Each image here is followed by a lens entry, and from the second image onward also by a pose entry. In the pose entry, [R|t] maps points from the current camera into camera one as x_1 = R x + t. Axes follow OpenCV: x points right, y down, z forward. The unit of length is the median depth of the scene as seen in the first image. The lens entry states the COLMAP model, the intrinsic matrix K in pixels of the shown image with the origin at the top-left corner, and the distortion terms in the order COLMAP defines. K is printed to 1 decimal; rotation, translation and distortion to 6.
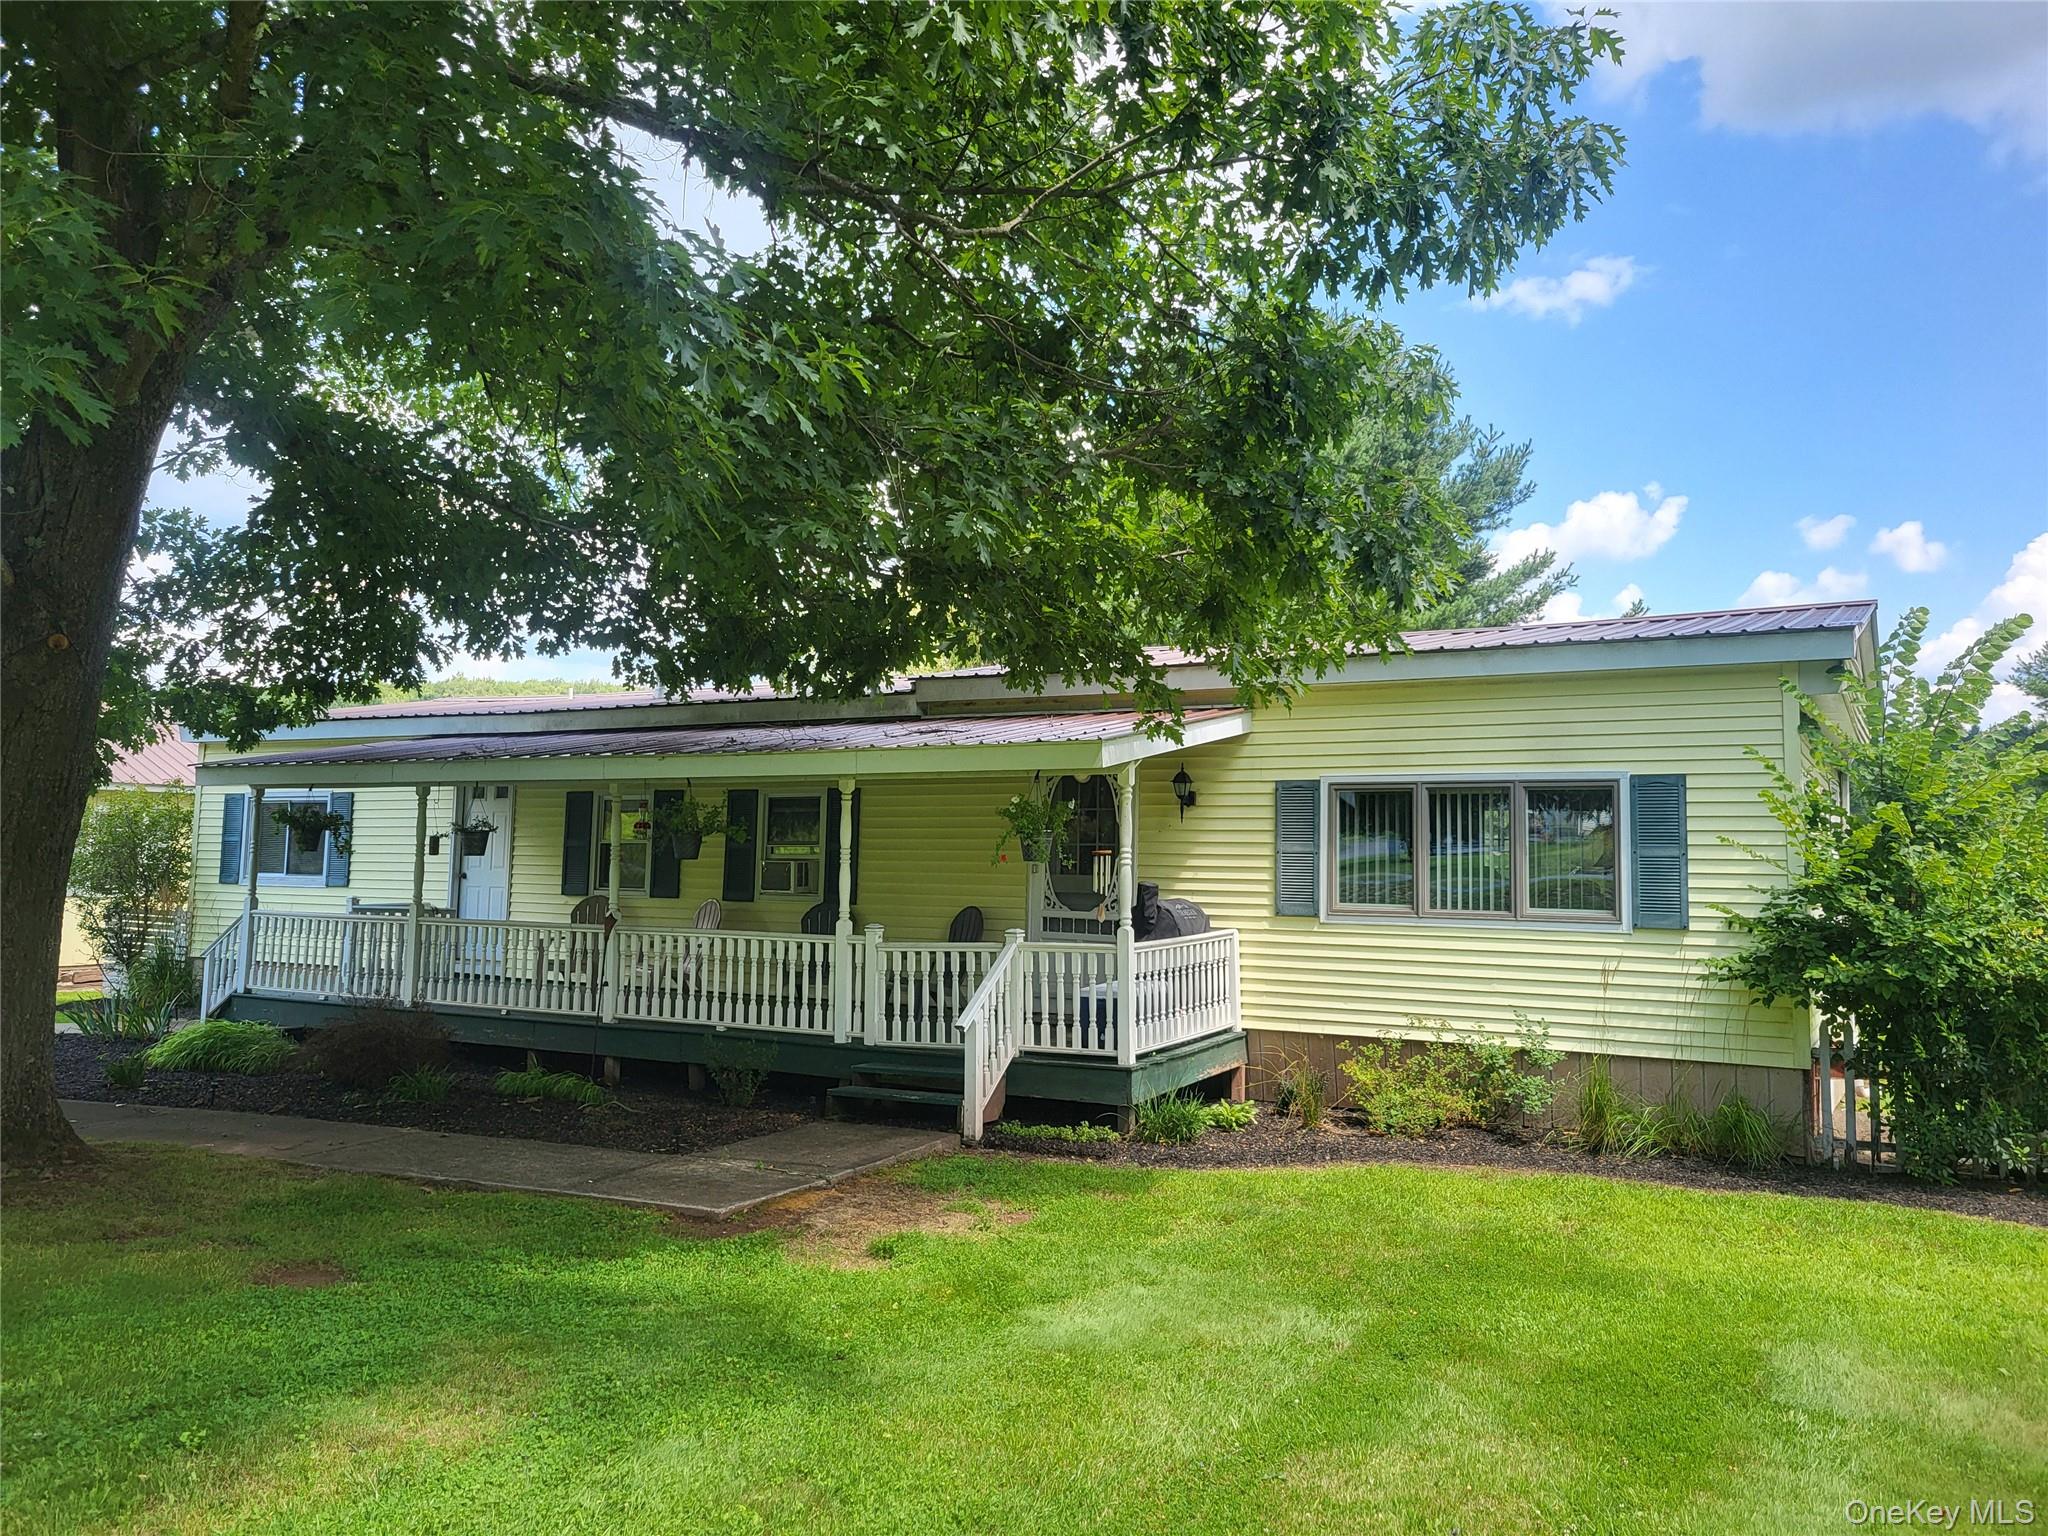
lens RADIAL K [[1592.1, 0, 1042.7], [0, 1592.1, 755.8], [0, 0, 1]] dist [0.077985, -0.037162]
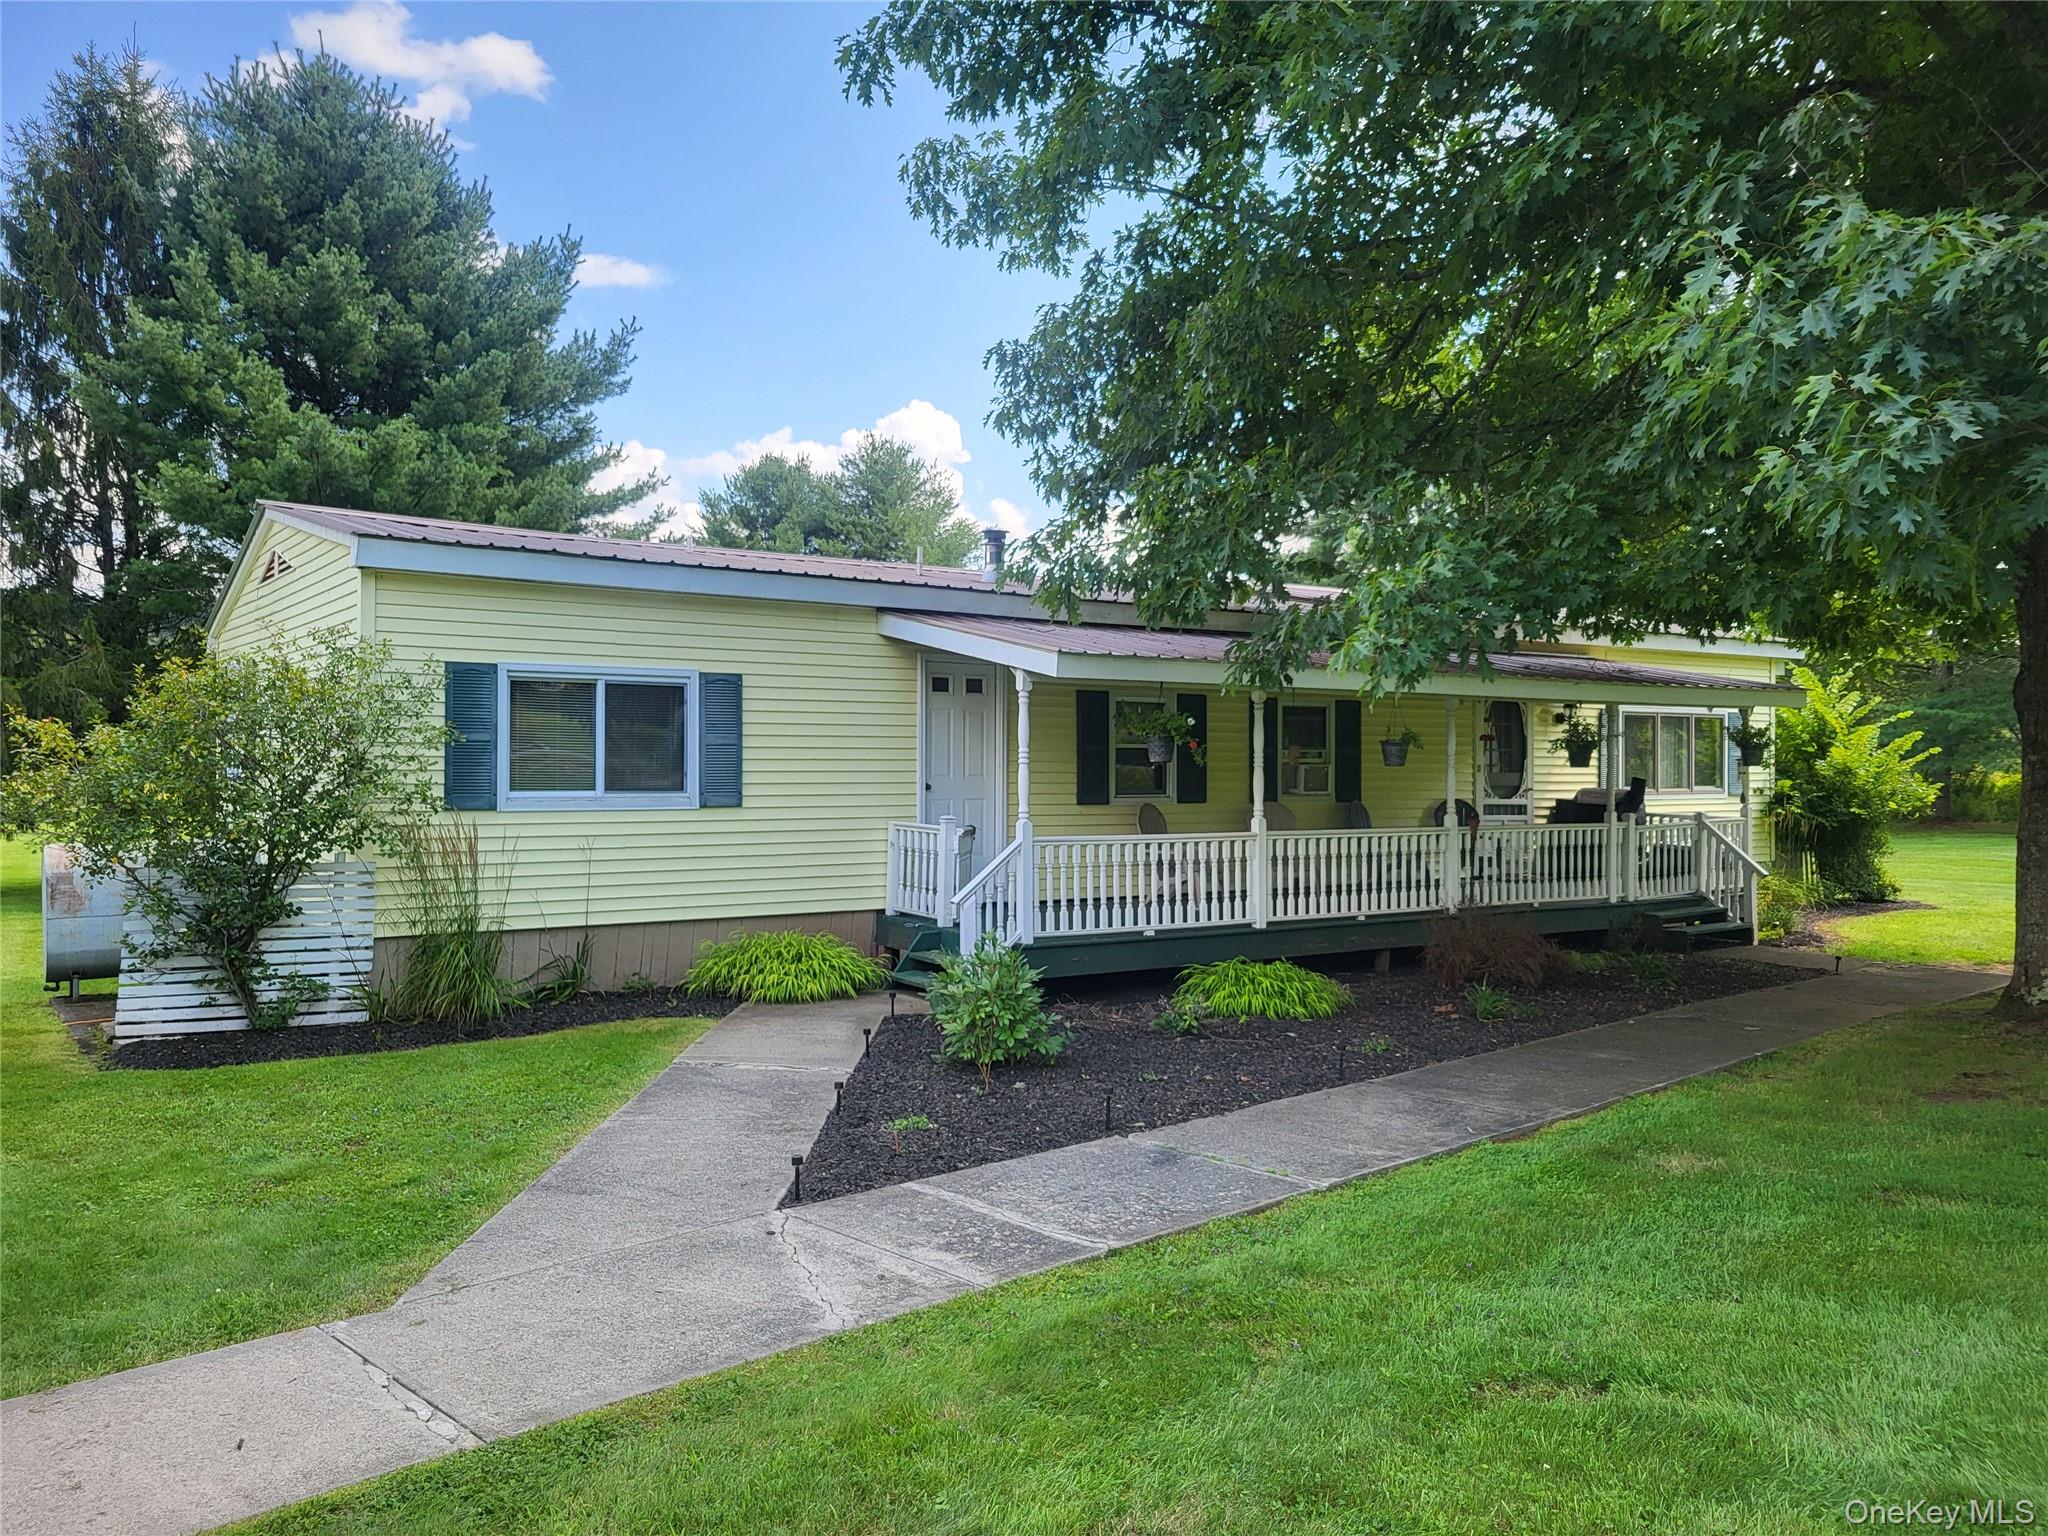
lens RADIAL K [[1592.1, 0, 1017.1], [0, 1592.1, 777.0], [0, 0, 1]] dist [0.077985, -0.037162]
pose [[0.411813, -0.023268, 0.910971, -1.182049], [-0.059915, 0.996819, 0.052546, 0.026905], [-0.909297, -0.076220, 0.409109, 0.696592]]
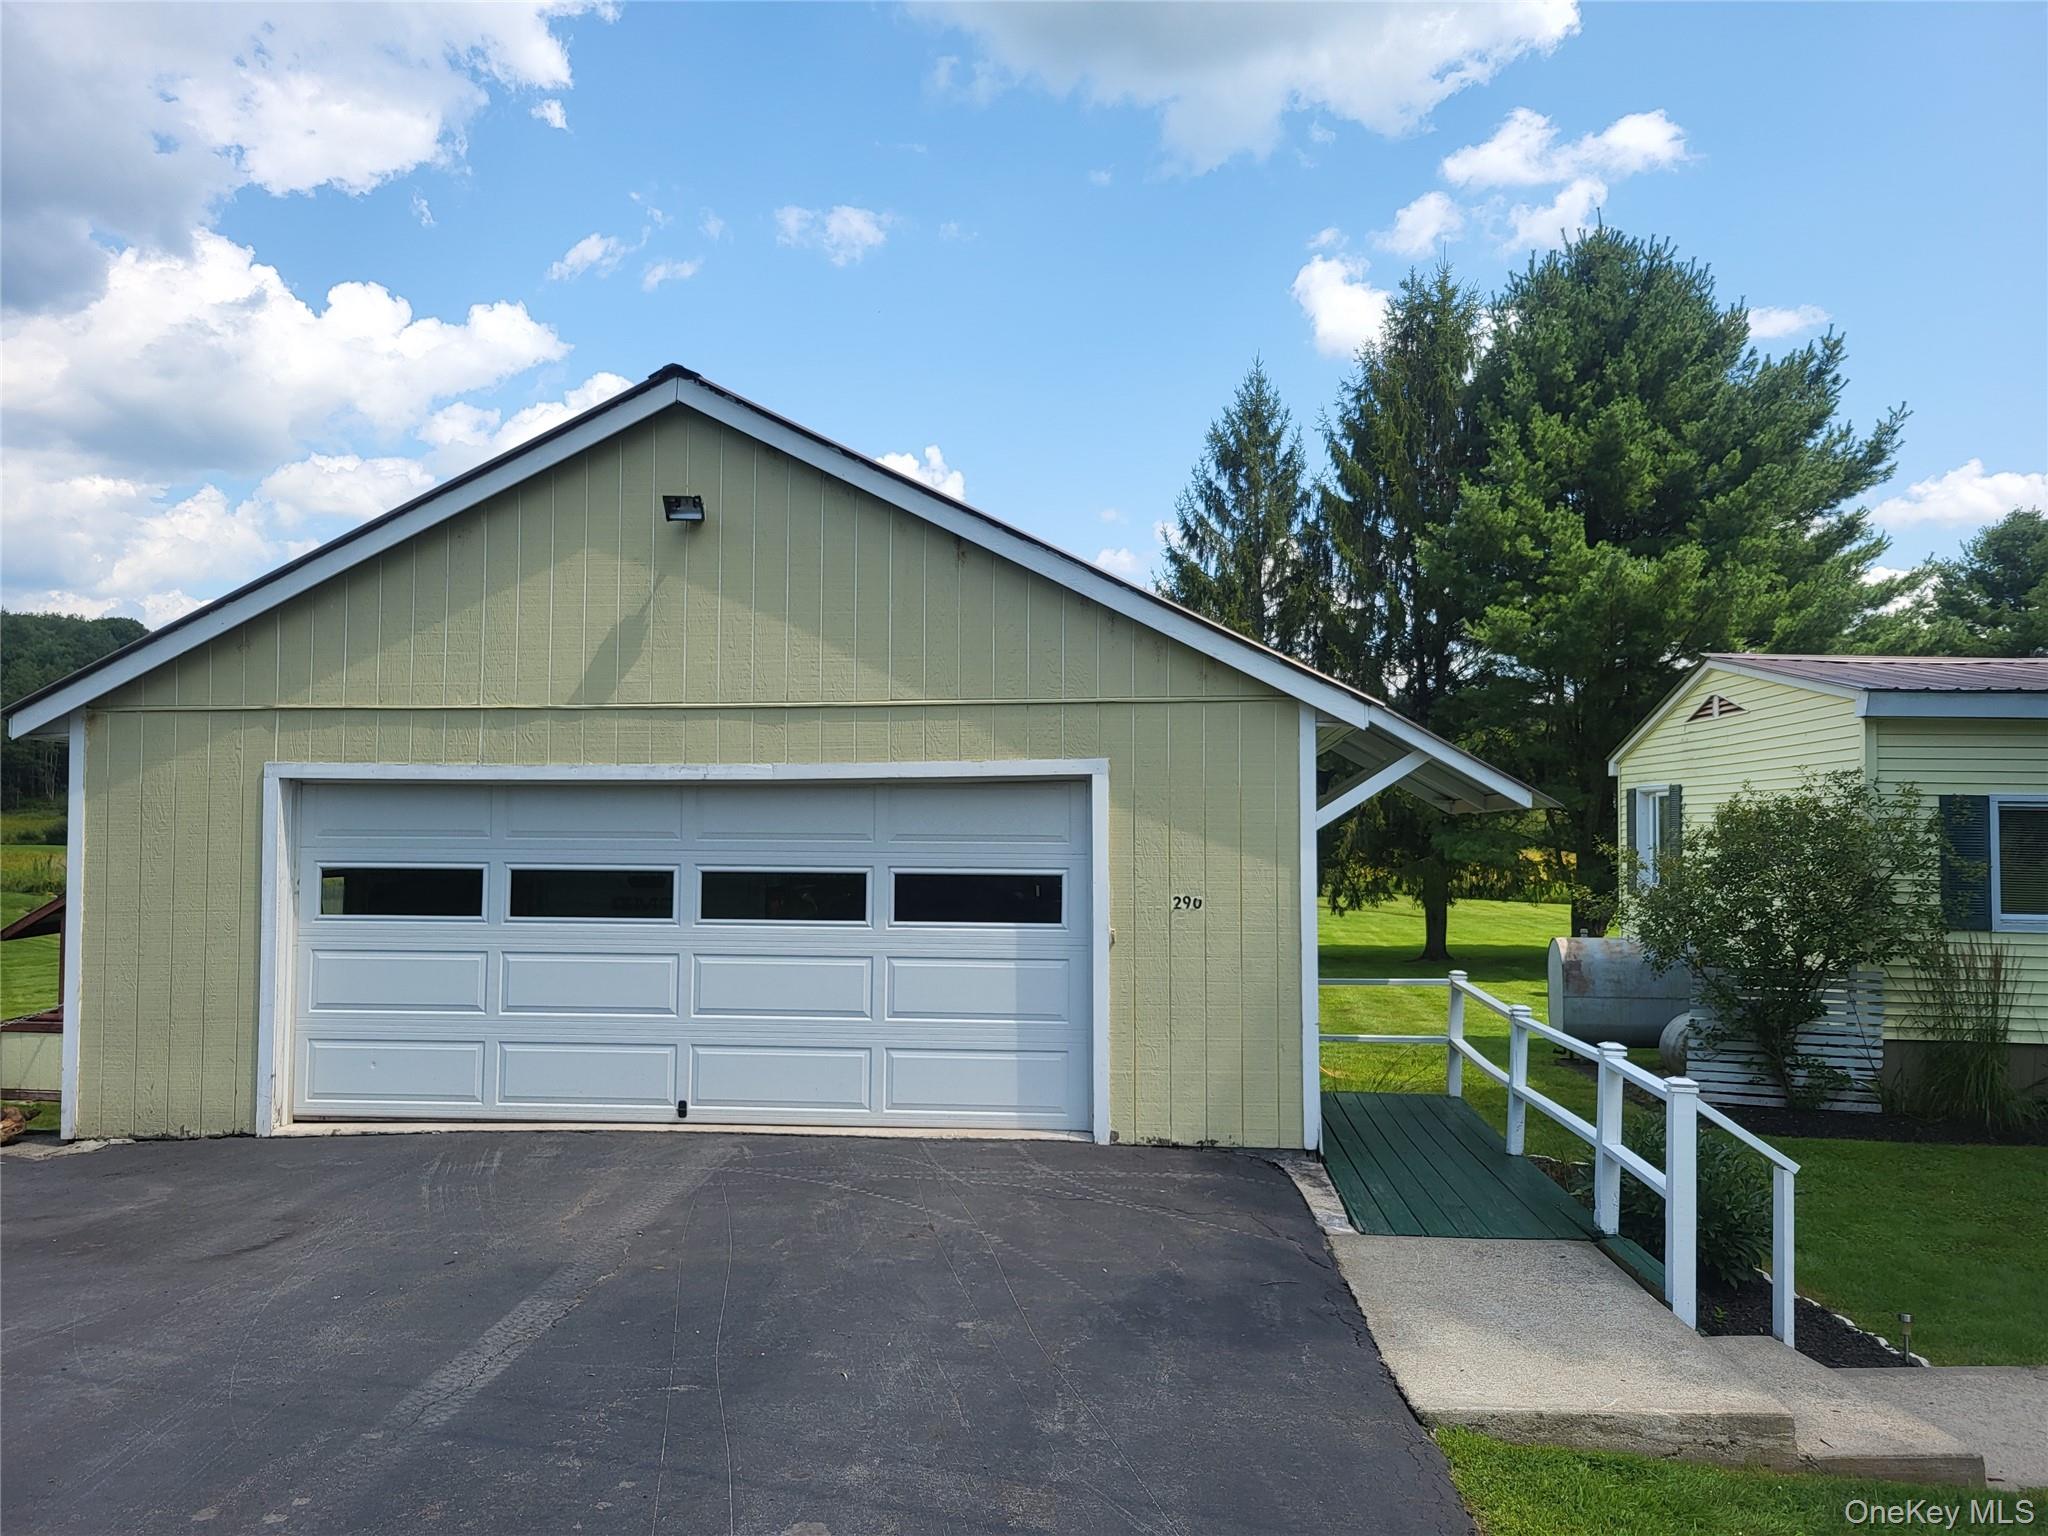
lens RADIAL K [[1592.1, 0, 1025.5], [0, 1592.1, 753.6], [0, 0, 1]] dist [0.077985, -0.037162]
pose [[0.891626, 0.016888, 0.452458, -1.853416], [-0.027360, 0.999488, 0.016610, -0.032720], [-0.451946, -0.027190, 0.891631, 0.738352]]
